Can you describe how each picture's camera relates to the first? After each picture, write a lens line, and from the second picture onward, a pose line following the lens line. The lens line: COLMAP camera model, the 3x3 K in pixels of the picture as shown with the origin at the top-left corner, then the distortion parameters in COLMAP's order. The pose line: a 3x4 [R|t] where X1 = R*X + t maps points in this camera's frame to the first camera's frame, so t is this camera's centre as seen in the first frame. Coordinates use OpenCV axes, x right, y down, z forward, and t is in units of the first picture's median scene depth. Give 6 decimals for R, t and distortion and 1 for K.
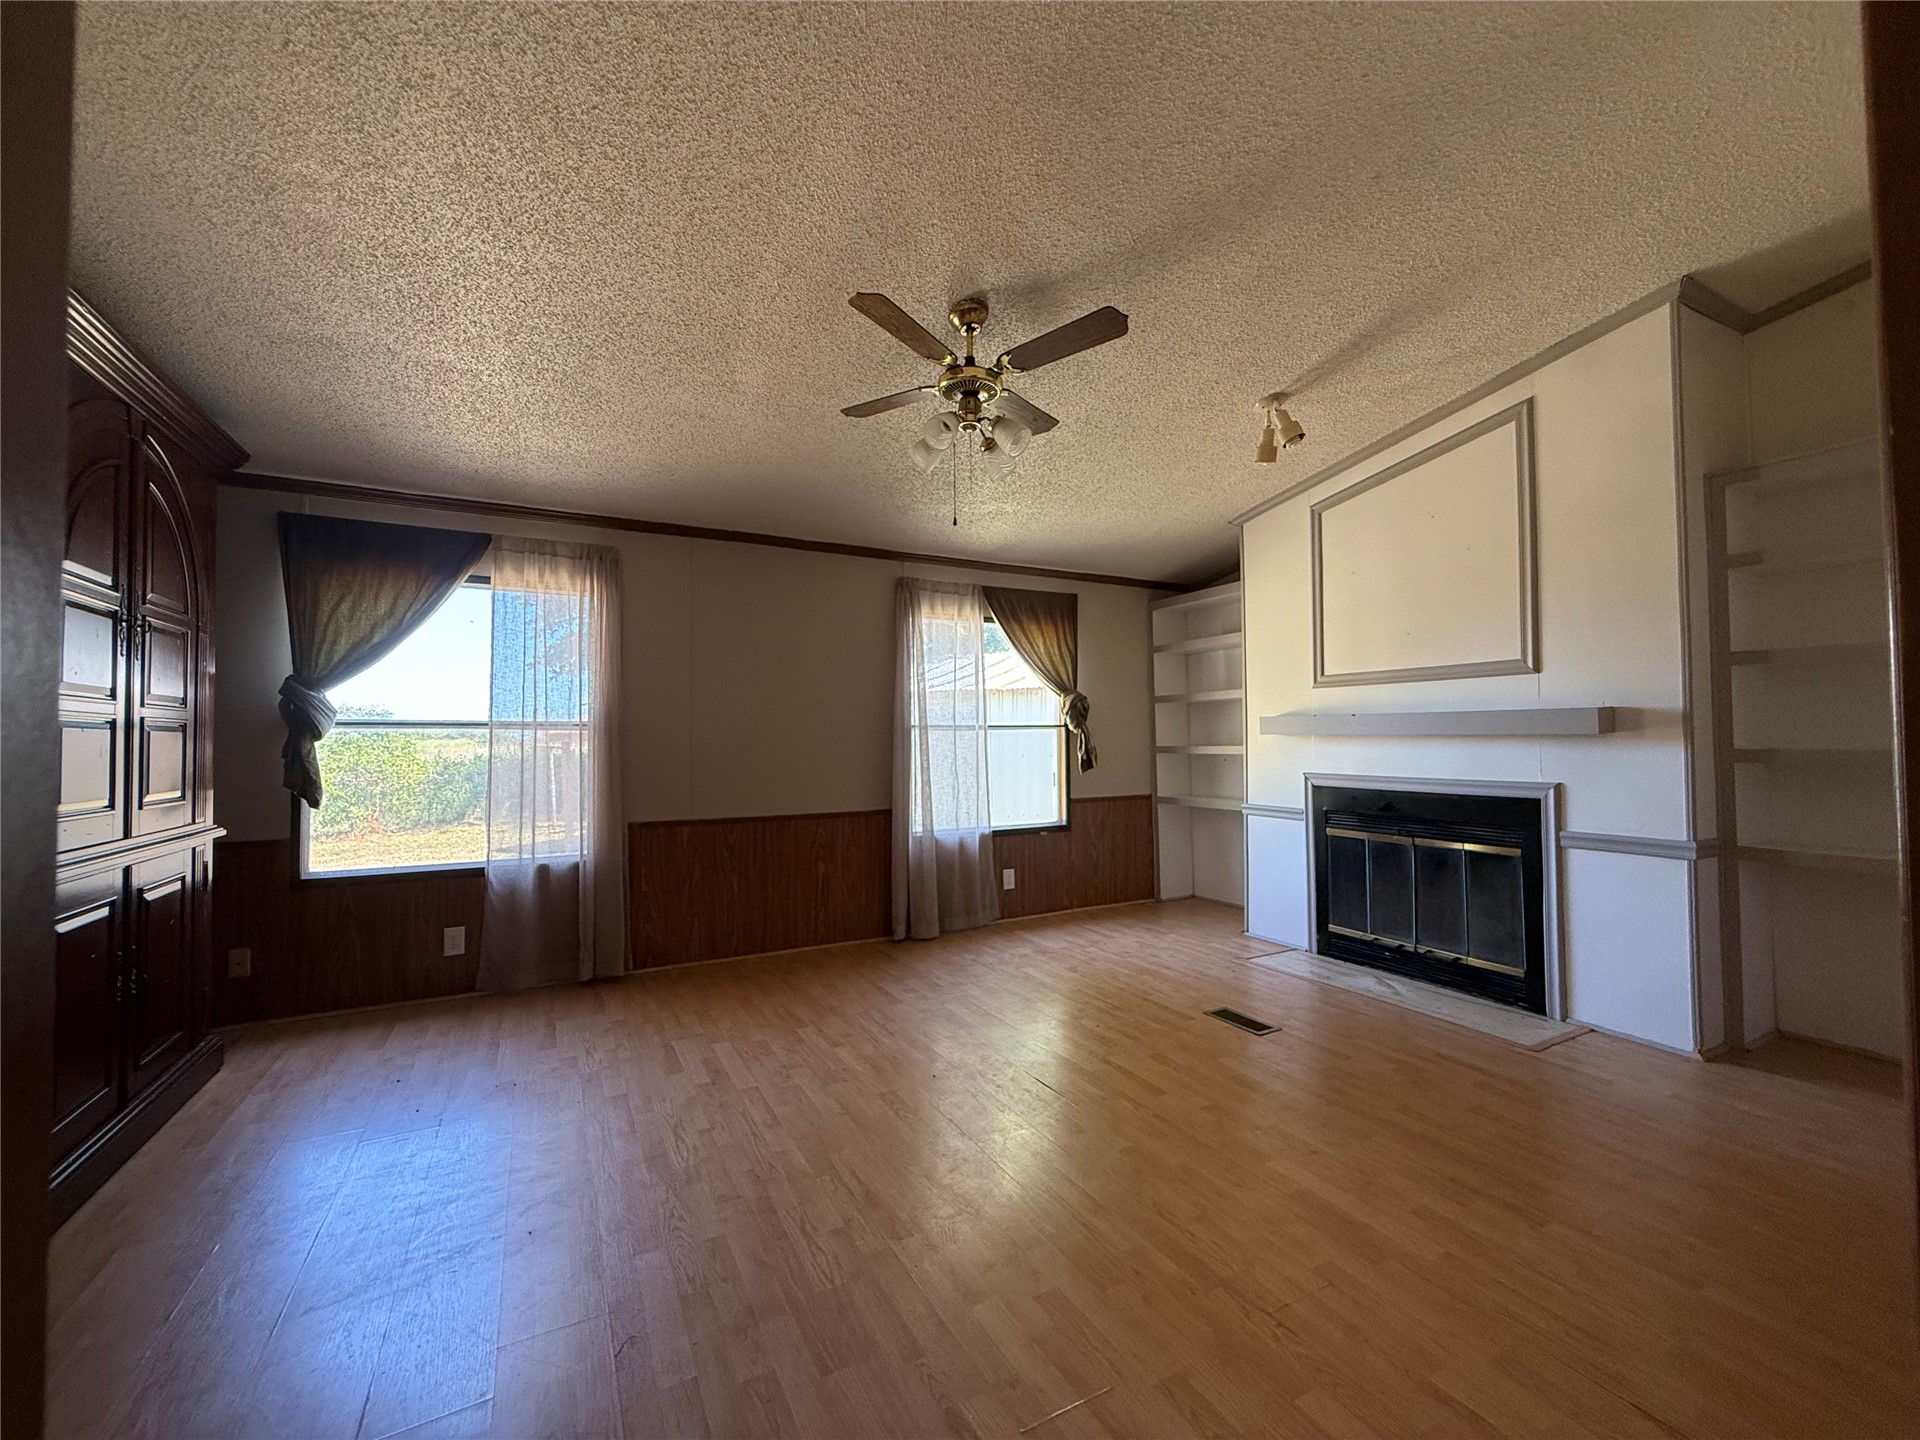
lens RADIAL K [[766.3, 0, 960.0], [0, 766.3, 720.0], [0, 0, 1]] dist [-0.000945, 0.000163]
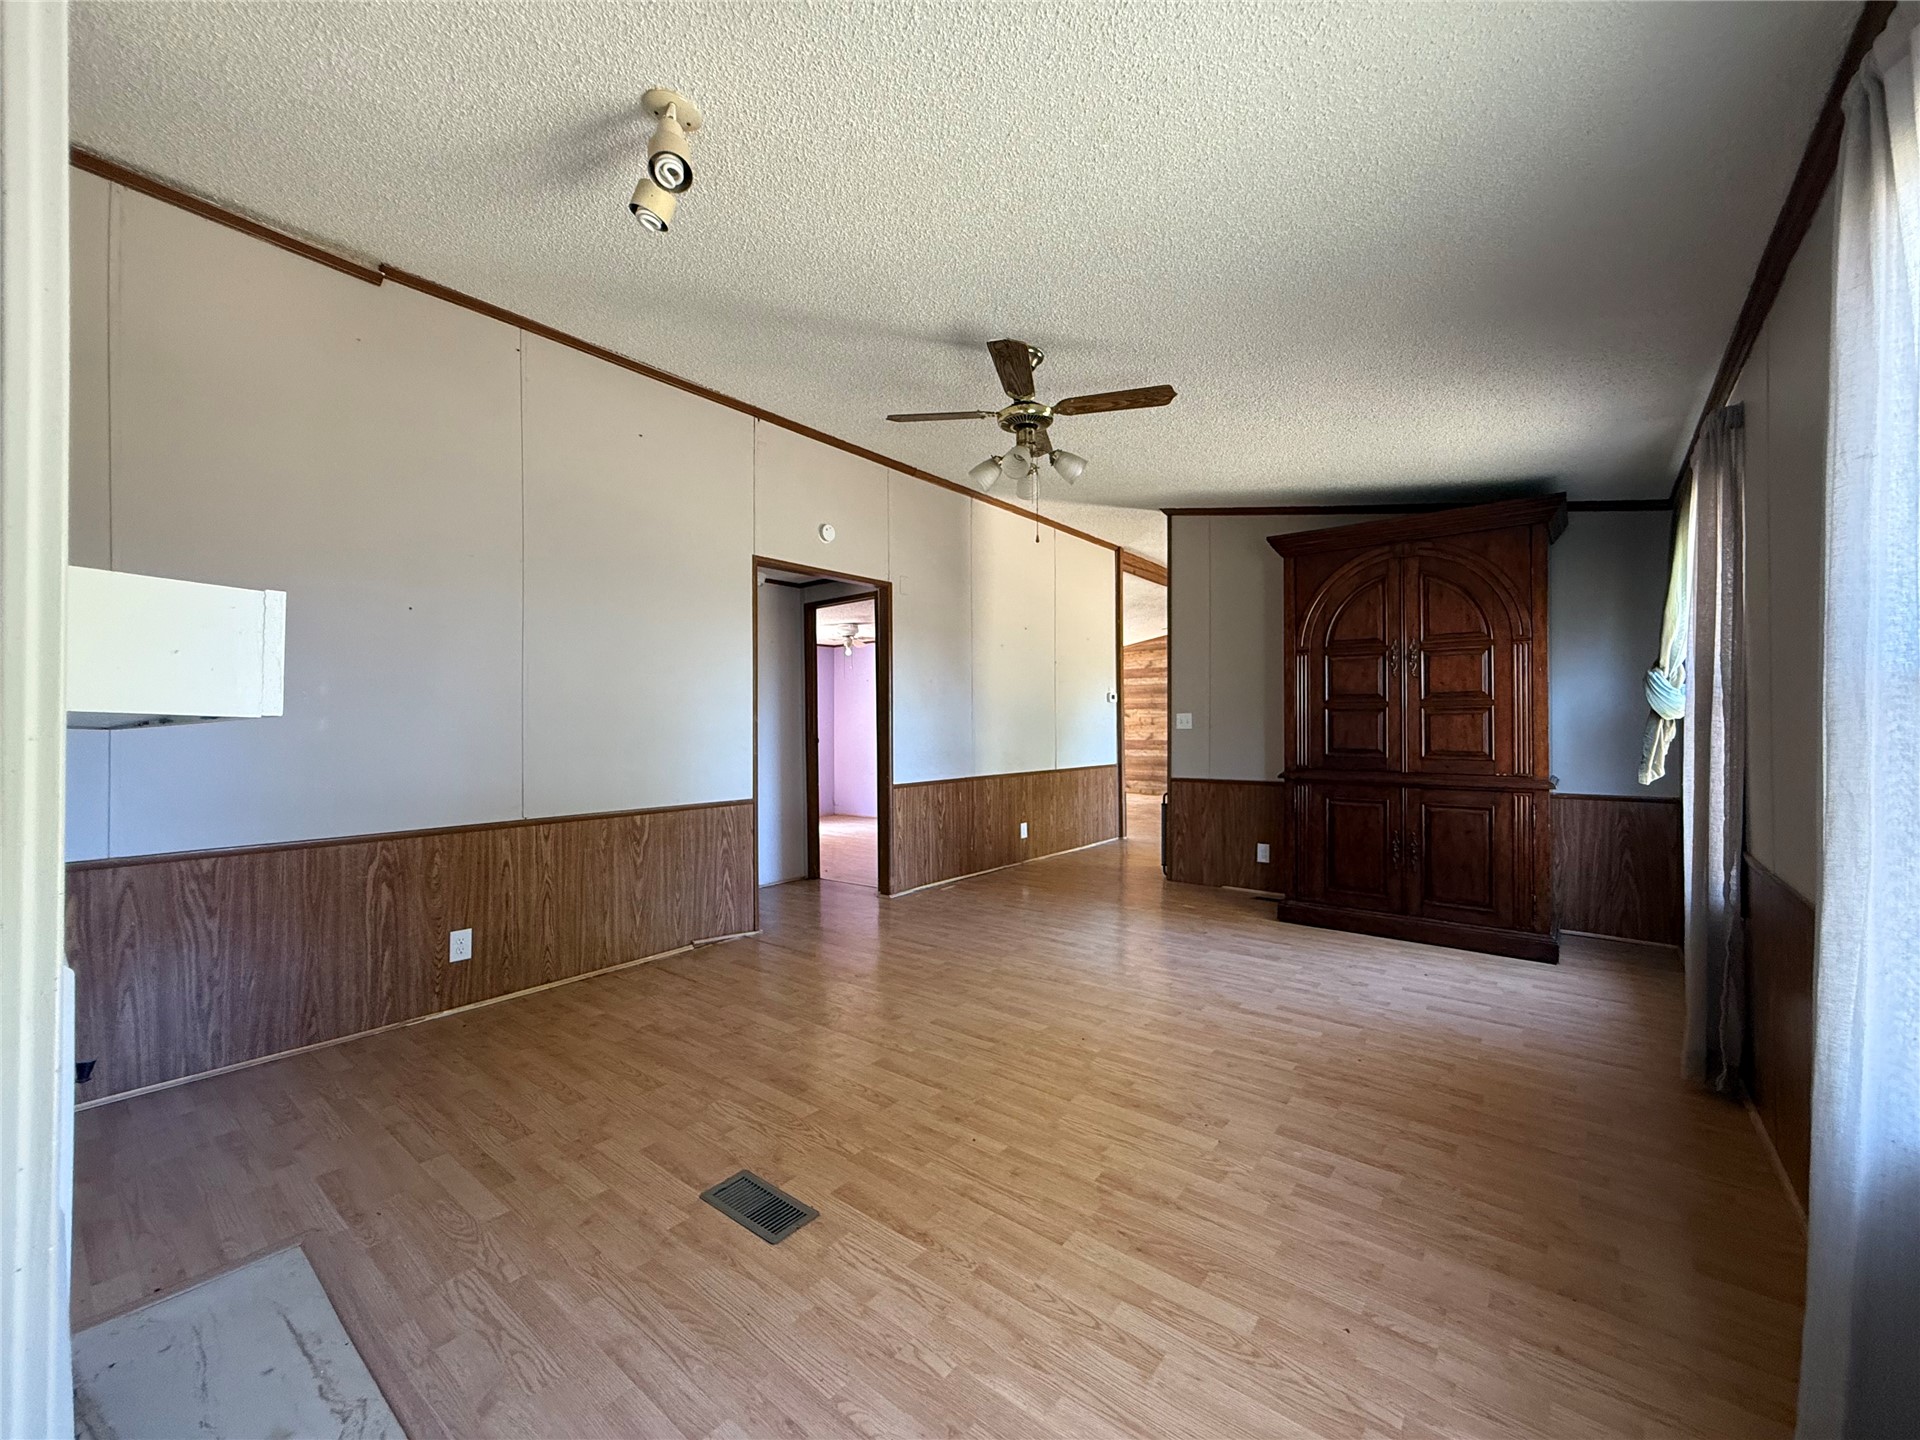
lens RADIAL K [[761.9, 0, 951.6], [0, 761.9, 720.4], [0, 0, 1]] dist [-0.000859, -0.000094]
pose [[-0.924509, 0.010974, -0.381003, 0.378646], [0.022422, 0.999420, -0.025621, 0.029731], [0.380501, -0.032230, -0.924219, 1.359713]]
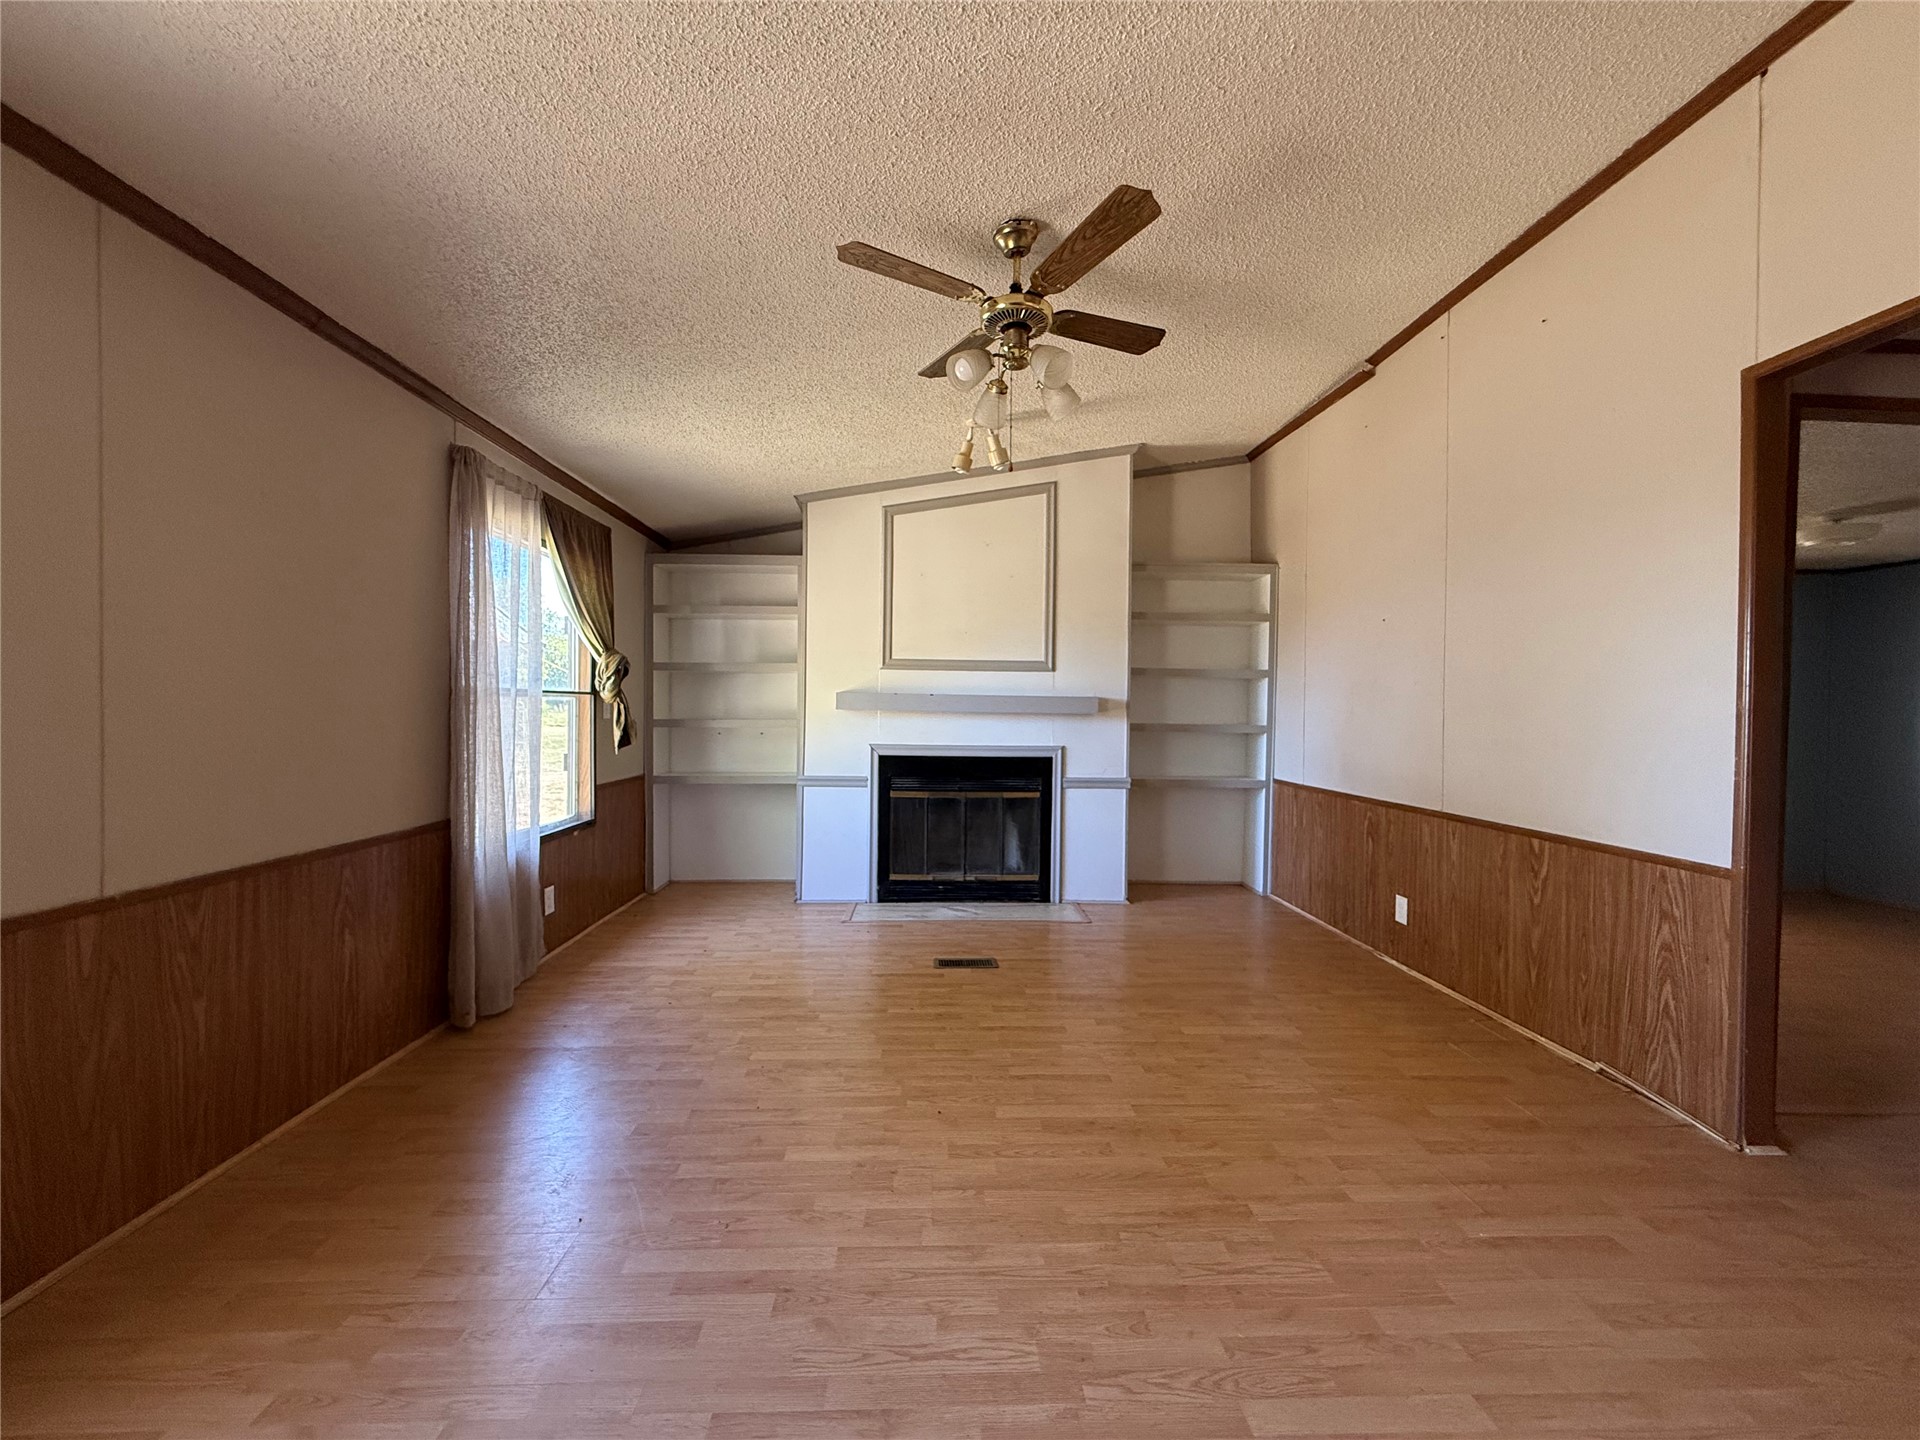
lens RADIAL K [[764.0, 0, 954.0], [0, 764.0, 720.7], [0, 0, 1]] dist [0.000402, 0.000527]
pose [[0.446105, 0.000628, 0.894980, -0.550269], [-0.035906, 0.999207, 0.017196, 0.012357], [-0.894260, -0.039807, 0.445774, 0.442172]]
